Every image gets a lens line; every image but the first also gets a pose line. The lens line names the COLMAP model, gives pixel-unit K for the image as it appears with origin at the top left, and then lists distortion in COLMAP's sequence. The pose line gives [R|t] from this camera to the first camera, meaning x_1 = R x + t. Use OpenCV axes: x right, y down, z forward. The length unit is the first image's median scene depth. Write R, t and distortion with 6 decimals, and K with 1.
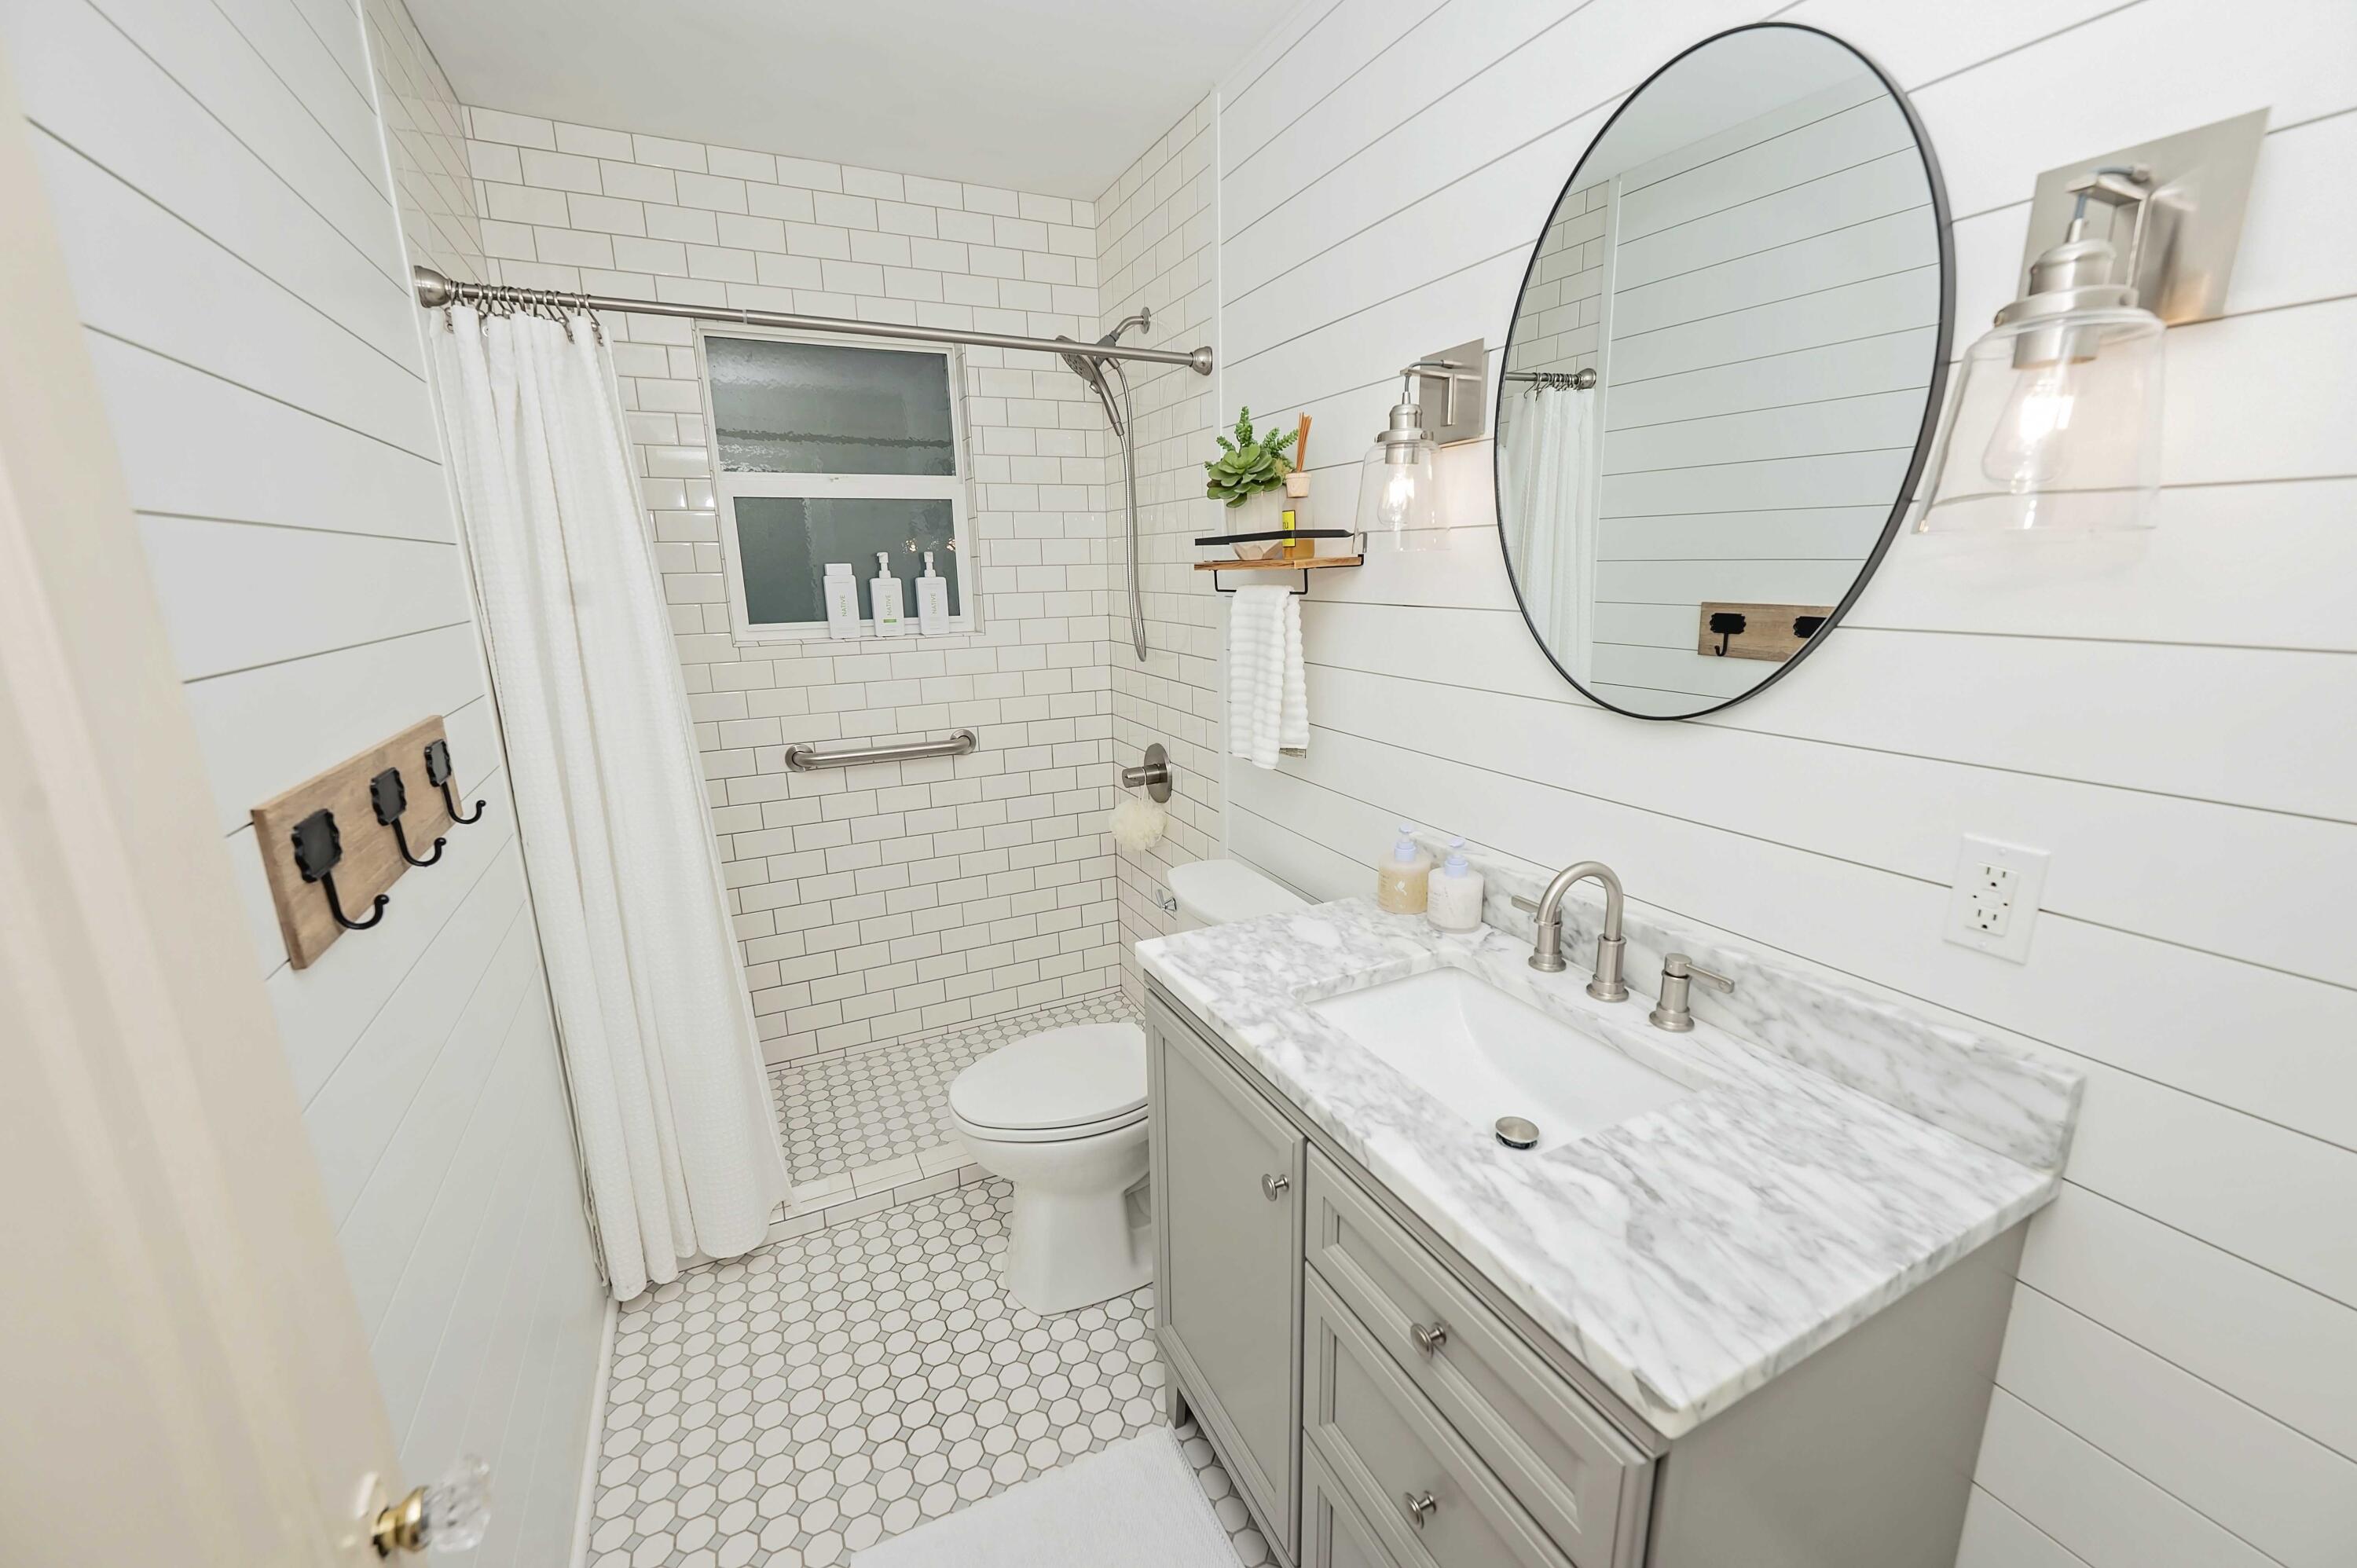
lens RADIAL K [[943.5, 0, 1194.7], [0, 943.5, 782.7], [0, 0, 1]] dist [-0.000137, 0.000115]
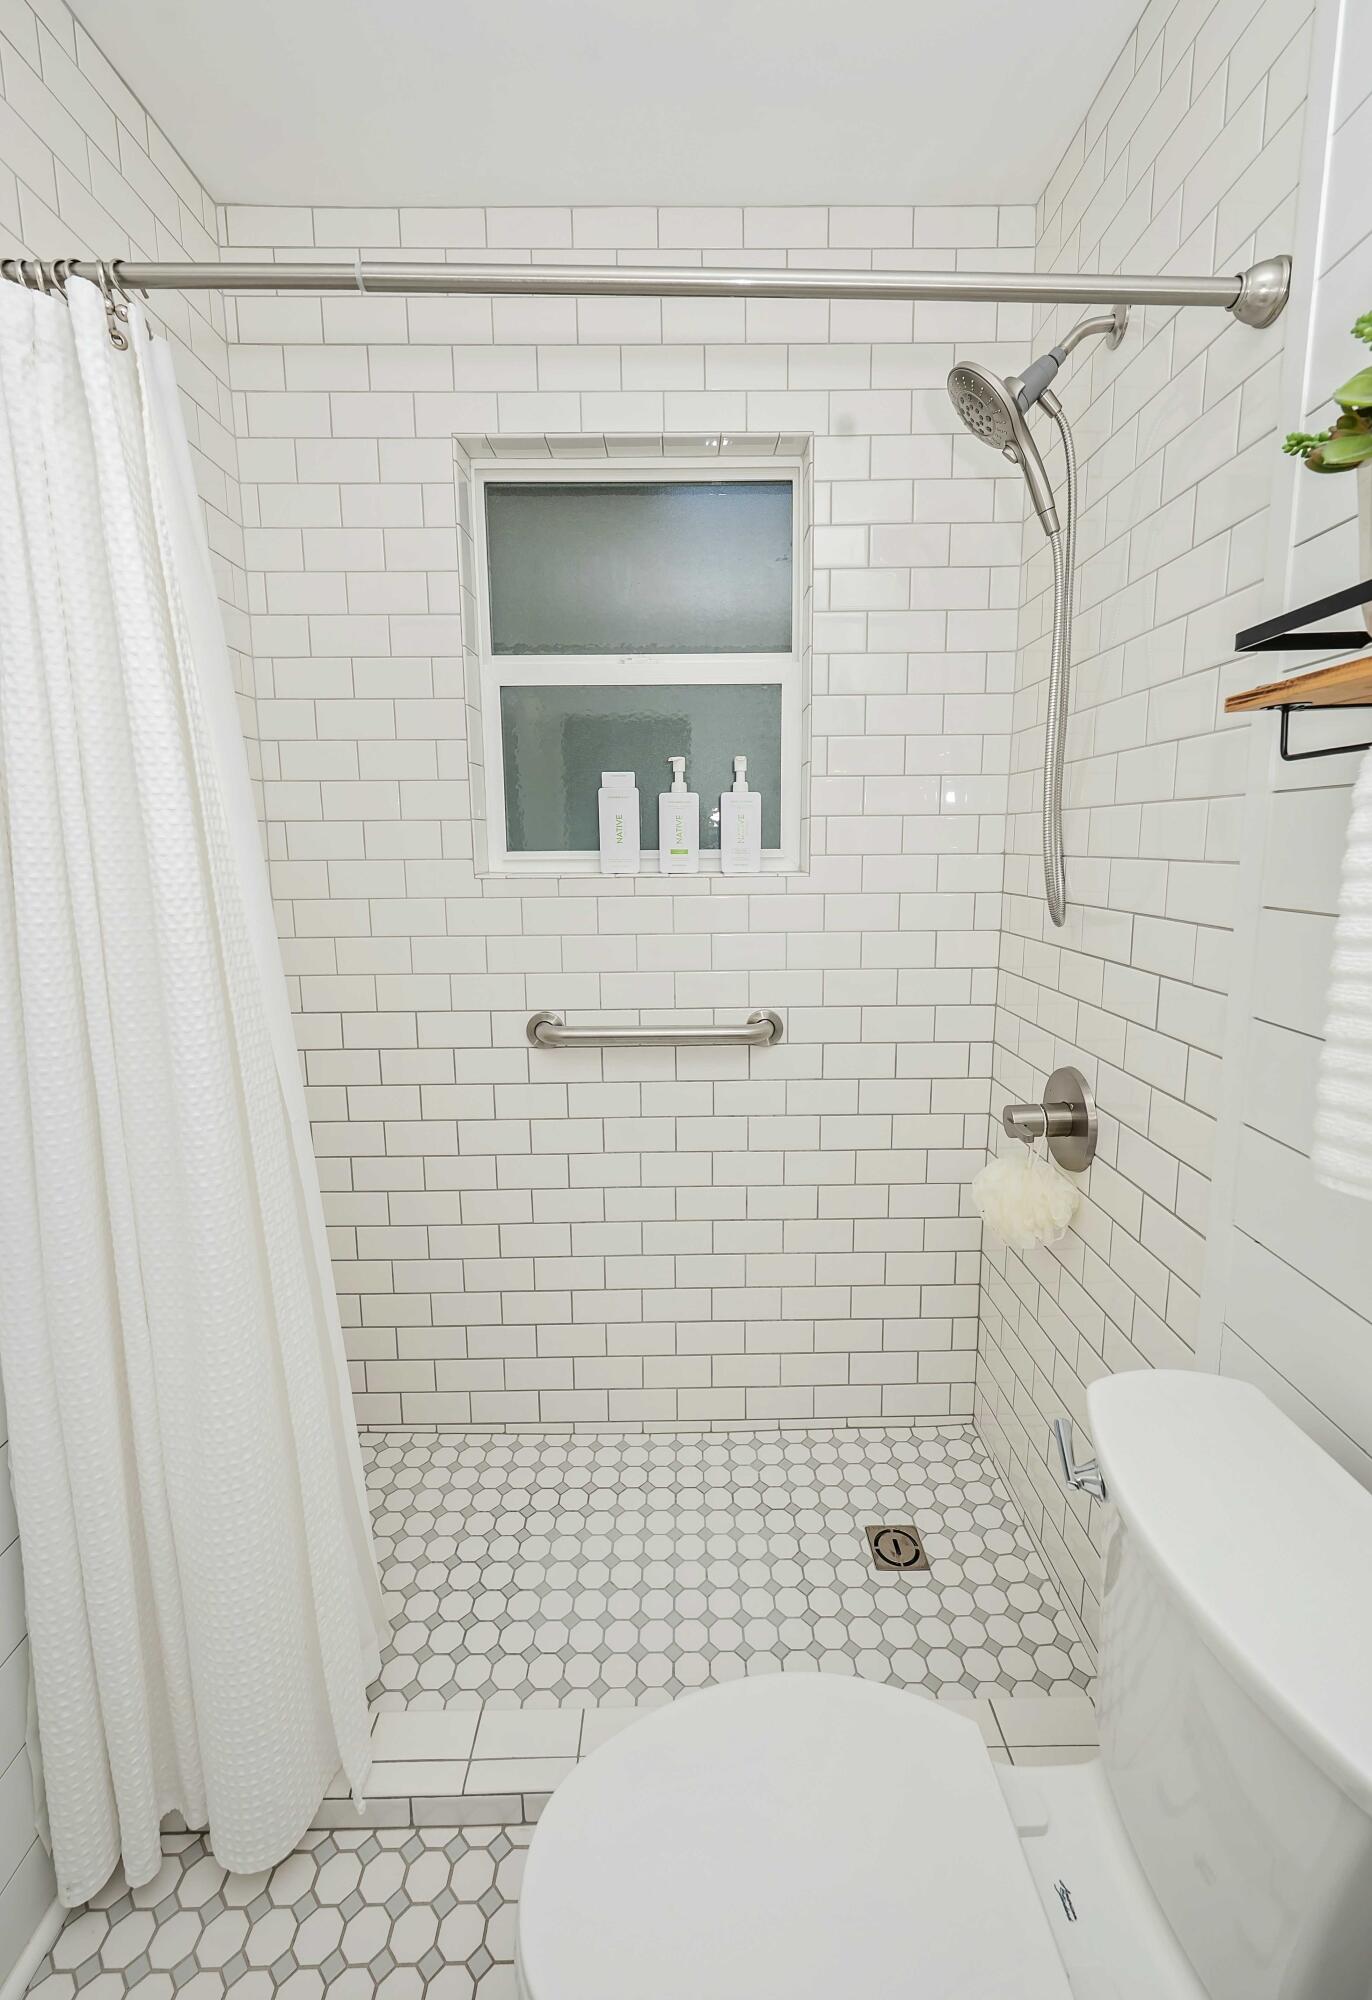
lens RADIAL K [[841.4, 0, 687.2], [0, 841.4, 979.0], [0, 0, 1]] dist [-0.000543, 0.000095]
pose [[0.899171, 0.077890, -0.430610, -0.033801], [-0.105236, 0.993642, -0.040014, -0.049498], [0.424755, 0.081296, 0.901651, 0.425158]]
